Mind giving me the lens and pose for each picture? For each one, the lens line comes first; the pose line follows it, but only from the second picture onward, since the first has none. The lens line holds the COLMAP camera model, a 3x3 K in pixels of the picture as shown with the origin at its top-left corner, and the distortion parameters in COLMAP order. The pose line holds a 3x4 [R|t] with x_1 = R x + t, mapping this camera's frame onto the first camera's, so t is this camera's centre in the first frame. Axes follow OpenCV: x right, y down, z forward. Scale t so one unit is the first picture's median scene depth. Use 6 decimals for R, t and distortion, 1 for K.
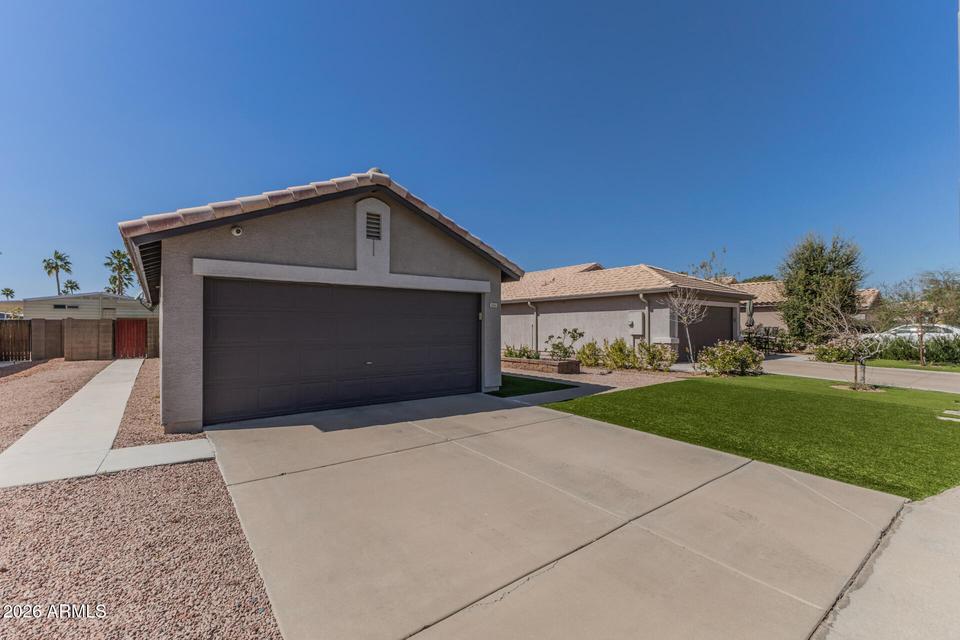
lens RADIAL K [[420.4, 0, 478.1], [0, 420.4, 325.8], [0, 0, 1]] dist [0.012543, -0.003211]
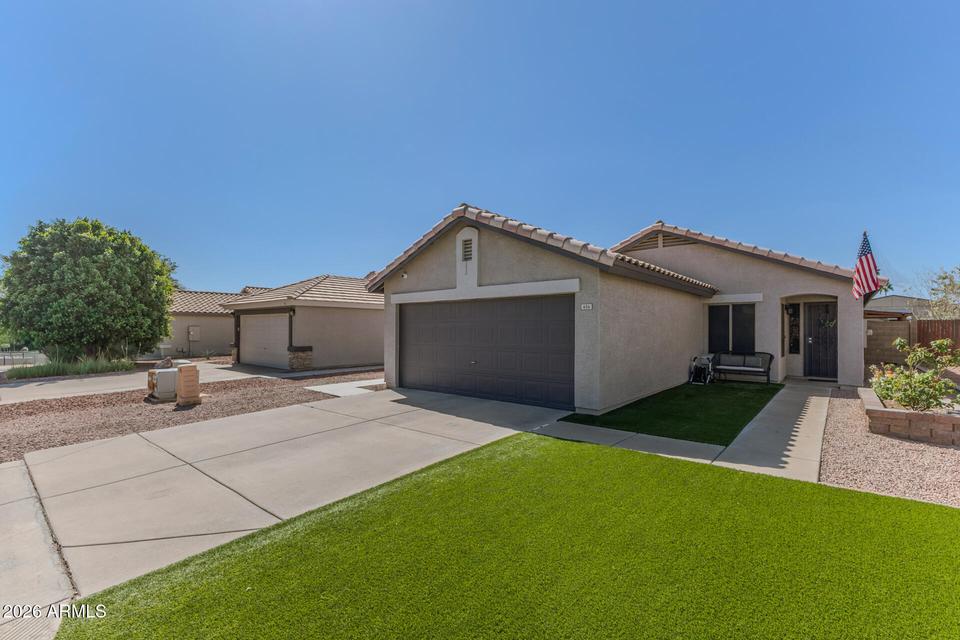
lens RADIAL K [[420.4, 0, 478.6], [0, 420.4, 326.7], [0, 0, 1]] dist [0.012543, -0.003211]
pose [[0.217610, -0.004417, -0.976026, 0.944724], [0.001775, 0.999990, -0.004130, -0.010235], [0.976034, -0.000834, 0.217616, 0.767728]]
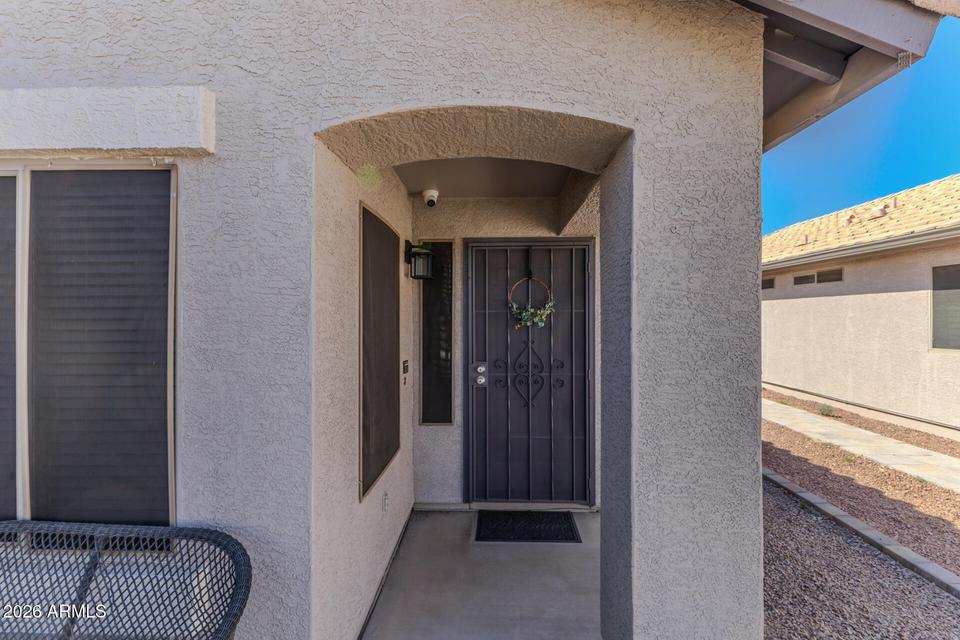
lens RADIAL K [[420.4, 0, 479.5], [0, 420.4, 320.6], [0, 0, 1]] dist [0.012543, -0.003211]
pose [[0.784847, -0.003045, -0.619682, -0.128310], [0.004958, 0.999987, 0.001366, -0.022685], [0.619669, -0.004145, 0.784852, 2.058841]]
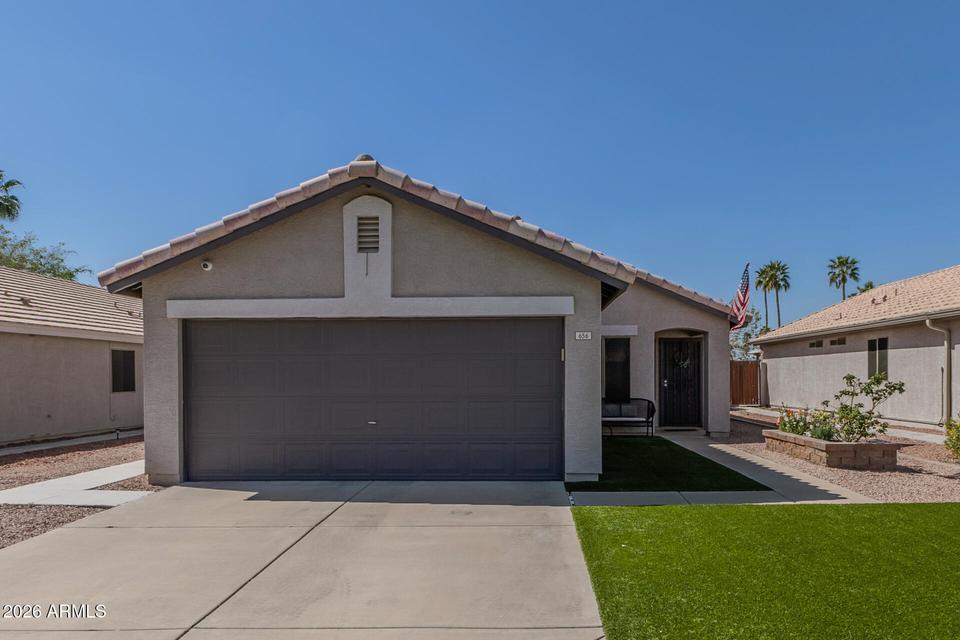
lens RADIAL K [[740.9, 0, 505.5], [0, 740.9, 393.7], [0, 0, 1]] dist [0.006398, 0.001455]
pose [[0.773482, 0.013201, -0.633681, 0.747726], [0.004697, 0.999636, 0.026558, 0.004817], [0.633801, -0.023519, 0.773138, 0.157282]]
